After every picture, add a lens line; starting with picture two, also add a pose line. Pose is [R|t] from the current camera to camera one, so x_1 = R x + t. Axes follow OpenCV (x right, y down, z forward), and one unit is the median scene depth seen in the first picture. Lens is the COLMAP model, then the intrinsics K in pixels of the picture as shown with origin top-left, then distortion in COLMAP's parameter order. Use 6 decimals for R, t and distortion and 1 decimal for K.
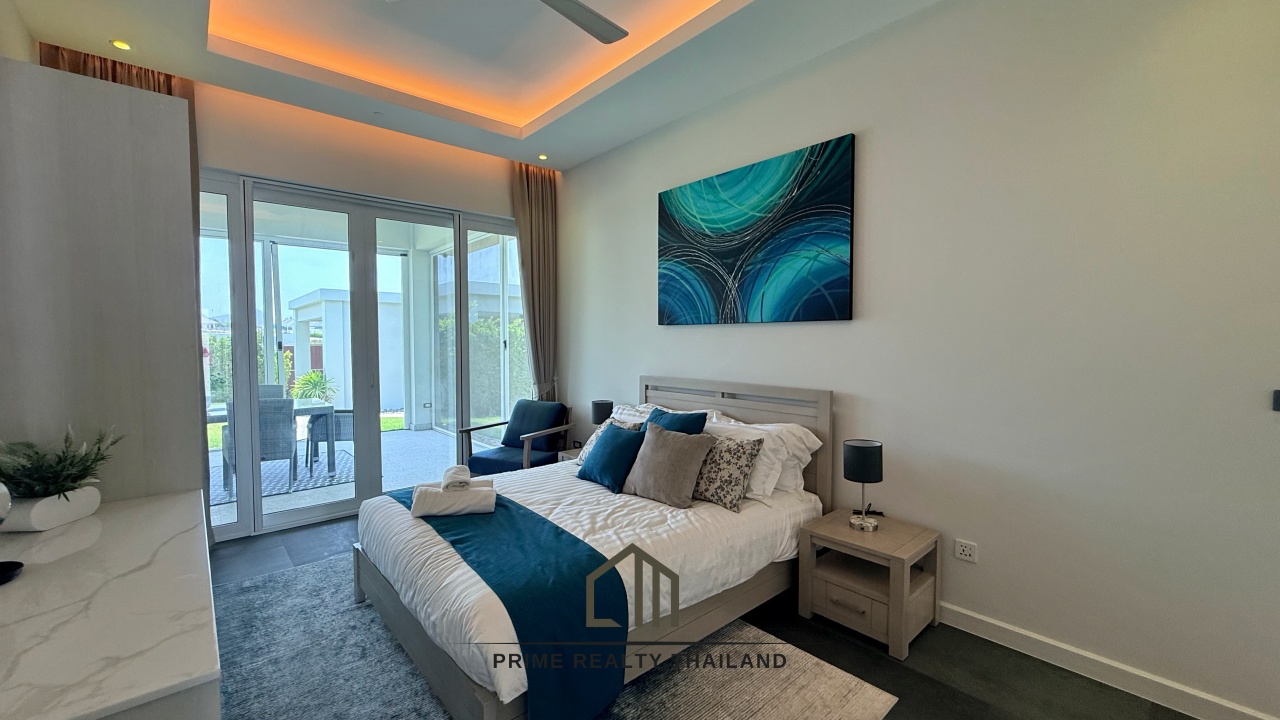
lens RADIAL K [[513.0, 0, 640.0], [0, 513.0, 360.0], [0, 0, 1]] dist [0.000413, 0.000135]
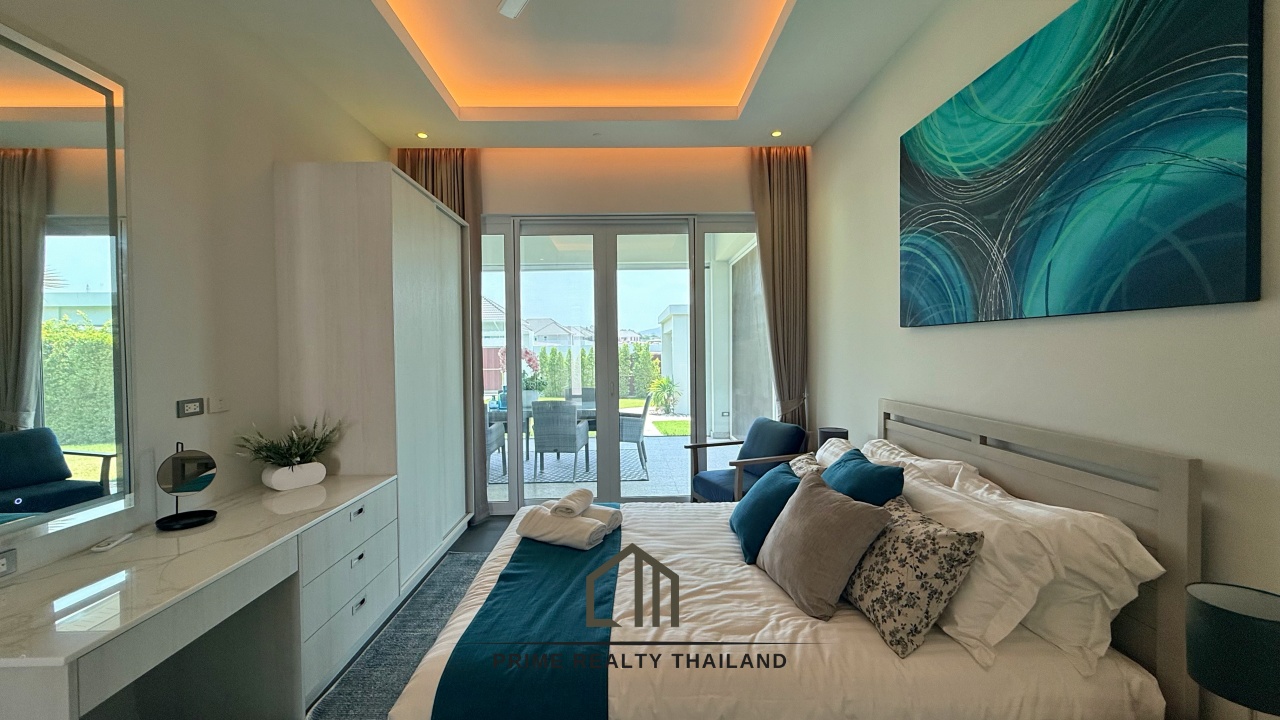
lens RADIAL K [[513.0, 0, 640.0], [0, 513.0, 360.0], [0, 0, 1]] dist [0.000413, 0.000135]
pose [[0.762078, 0.006289, -0.647455, 0.258810], [-0.015934, 0.999832, -0.009042, -0.014474], [0.647290, 0.017208, 0.762050, 0.293924]]
